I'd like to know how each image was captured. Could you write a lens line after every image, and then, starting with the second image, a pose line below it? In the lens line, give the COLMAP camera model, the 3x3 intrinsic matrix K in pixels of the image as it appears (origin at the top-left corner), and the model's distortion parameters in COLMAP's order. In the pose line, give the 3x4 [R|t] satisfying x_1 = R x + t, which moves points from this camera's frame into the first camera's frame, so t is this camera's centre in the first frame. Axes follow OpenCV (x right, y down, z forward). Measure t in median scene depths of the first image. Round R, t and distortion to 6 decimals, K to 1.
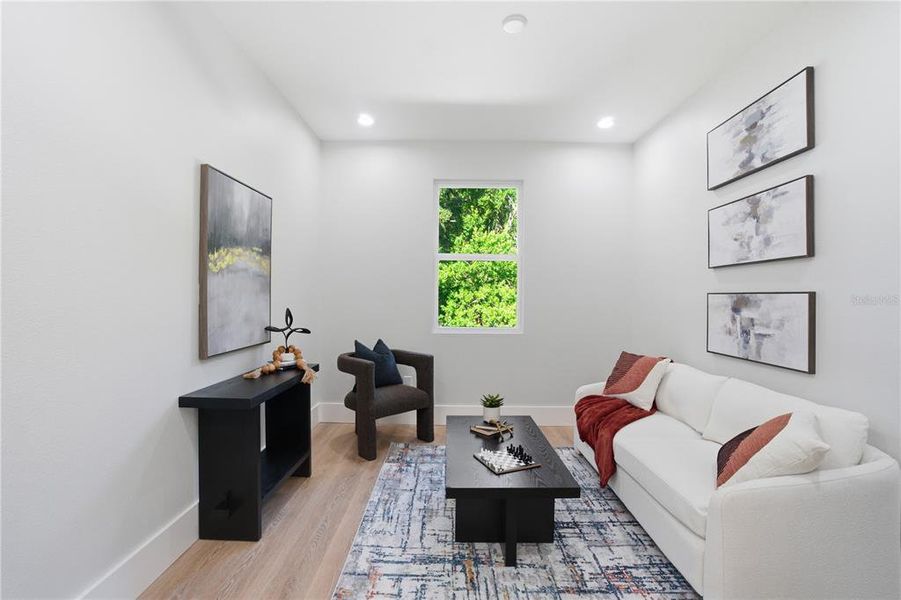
lens RADIAL K [[408.0, 0, 427.2], [0, 408.0, 294.1], [0, 0, 1]] dist [-0.048359, 0.013616]
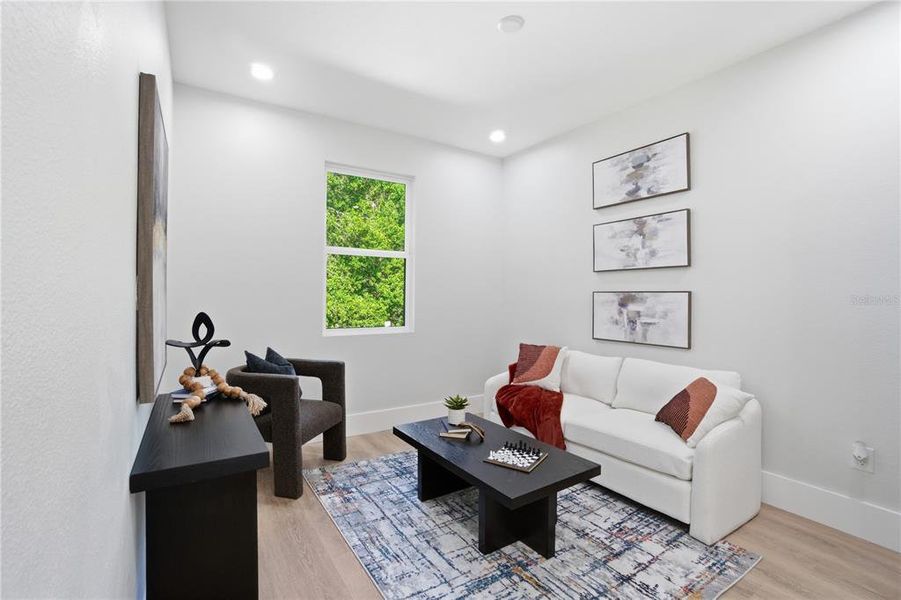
lens RADIAL K [[408.0, 0, 456.0], [0, 408.0, 296.0], [0, 0, 1]] dist [-0.048359, 0.013616]
pose [[0.829117, -0.003312, 0.559066, -0.418547], [-0.002676, 0.999948, 0.009891, -0.000519], [-0.559069, -0.009697, 0.829064, 0.214973]]
